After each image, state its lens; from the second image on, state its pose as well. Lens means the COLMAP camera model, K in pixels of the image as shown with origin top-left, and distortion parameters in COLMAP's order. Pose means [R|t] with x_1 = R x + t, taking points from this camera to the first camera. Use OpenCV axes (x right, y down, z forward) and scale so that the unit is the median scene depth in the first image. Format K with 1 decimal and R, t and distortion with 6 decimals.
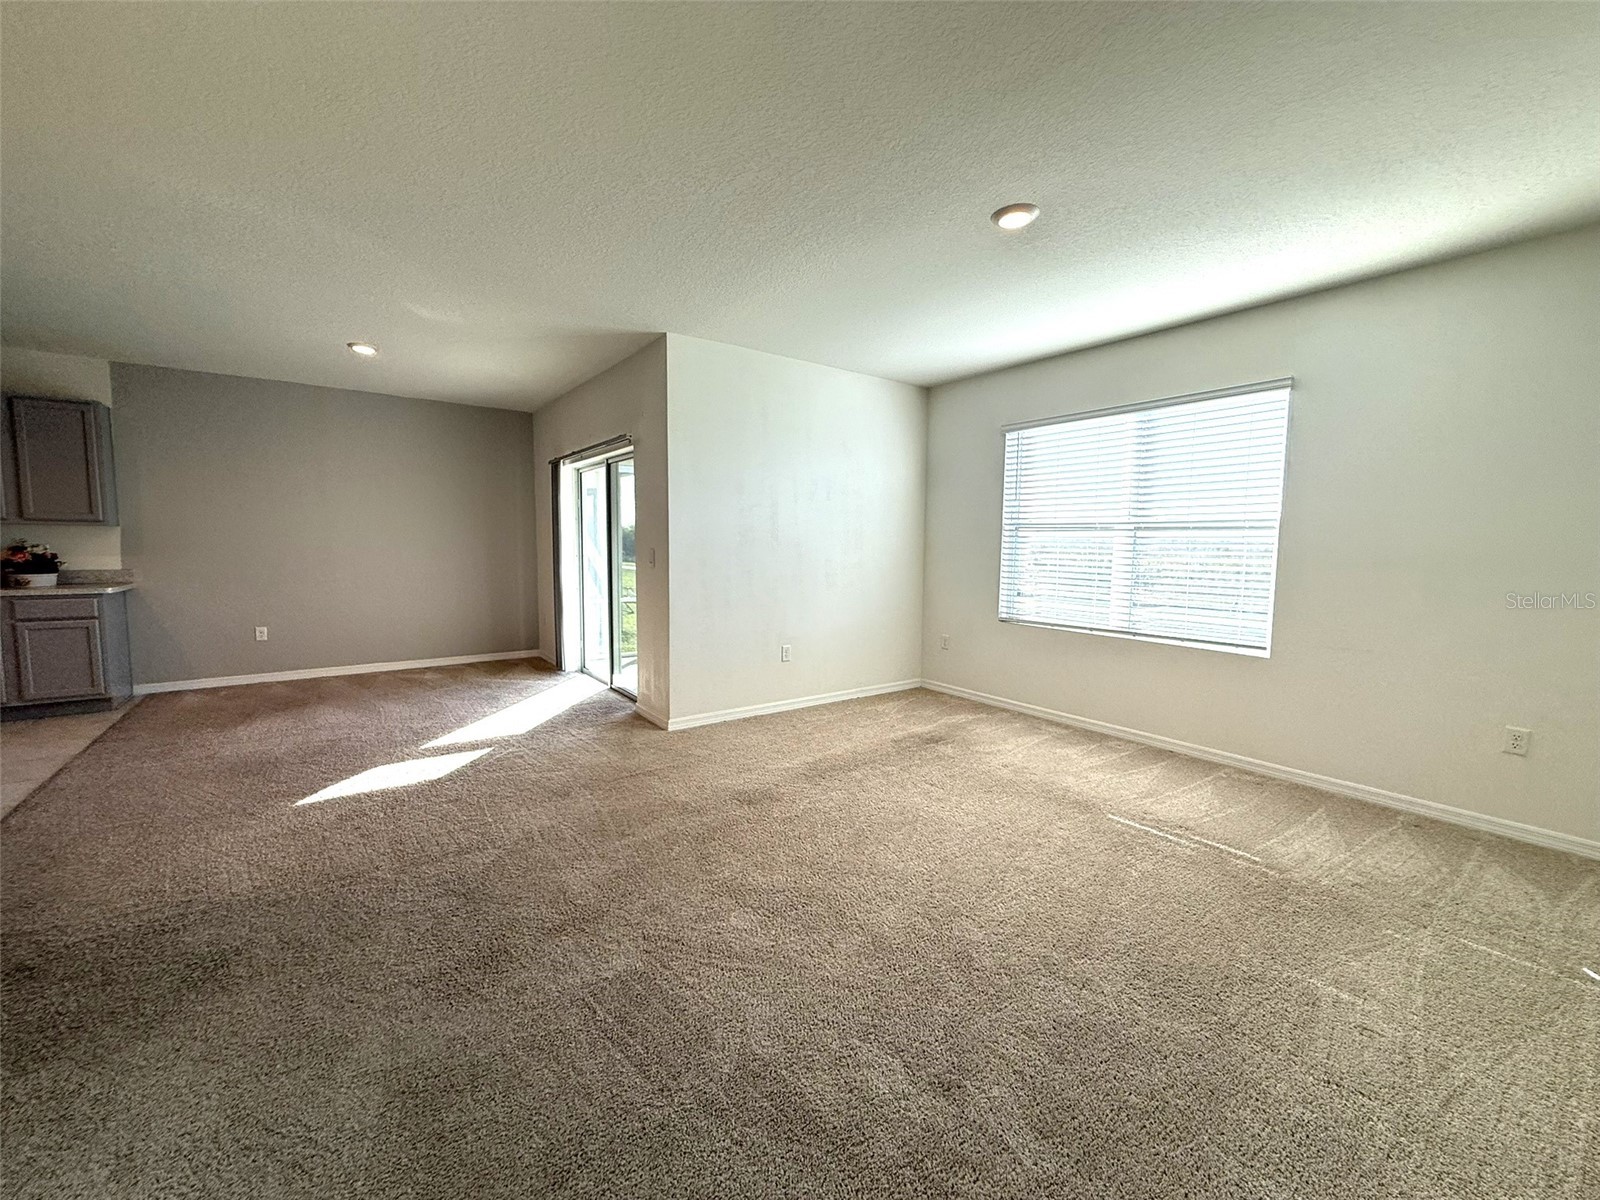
lens RADIAL K [[636.5, 0, 797.6], [0, 636.5, 597.3], [0, 0, 1]] dist [0.000024, 0.000435]
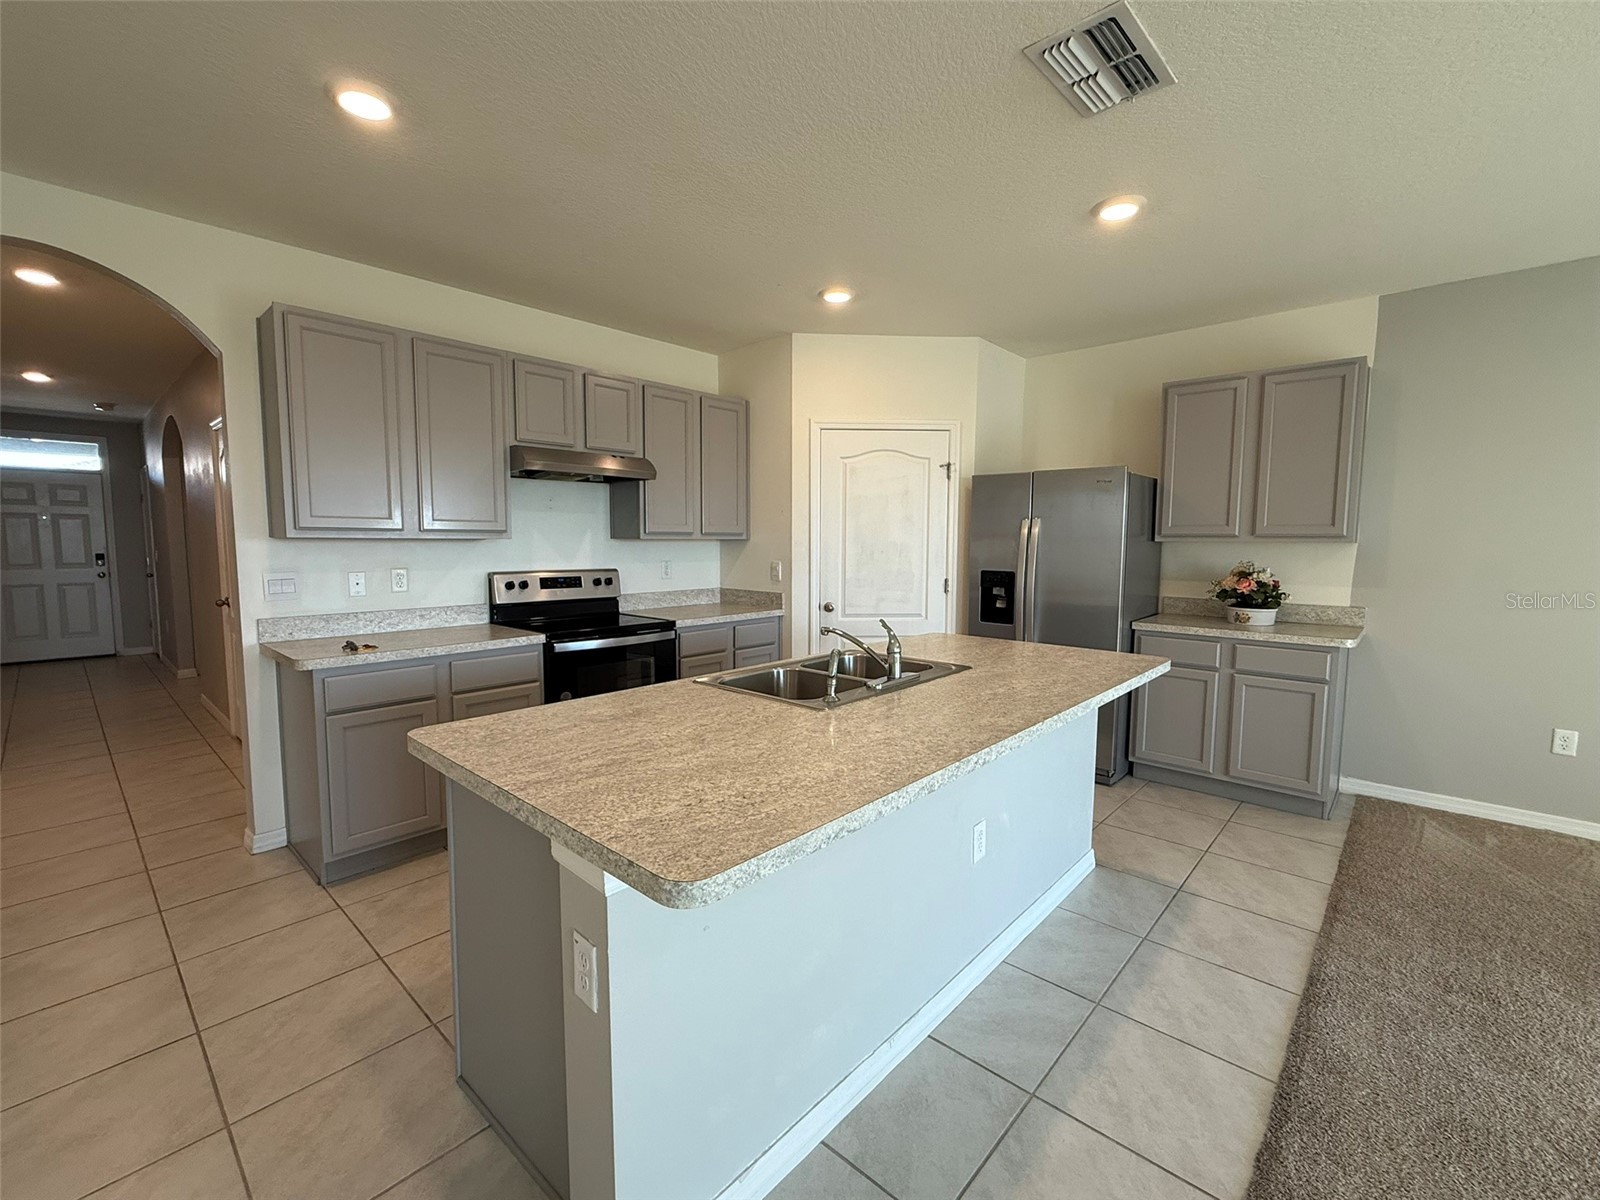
lens RADIAL K [[686.5, 0, 801.3], [0, 686.5, 596.9], [0, 0, 1]] dist [-0.000065, 0.000168]
pose [[0.201035, 0.074667, -0.976734, -0.518192], [-0.087828, 0.994449, 0.057944, -0.050265], [0.975639, 0.074136, 0.206477, 0.309335]]
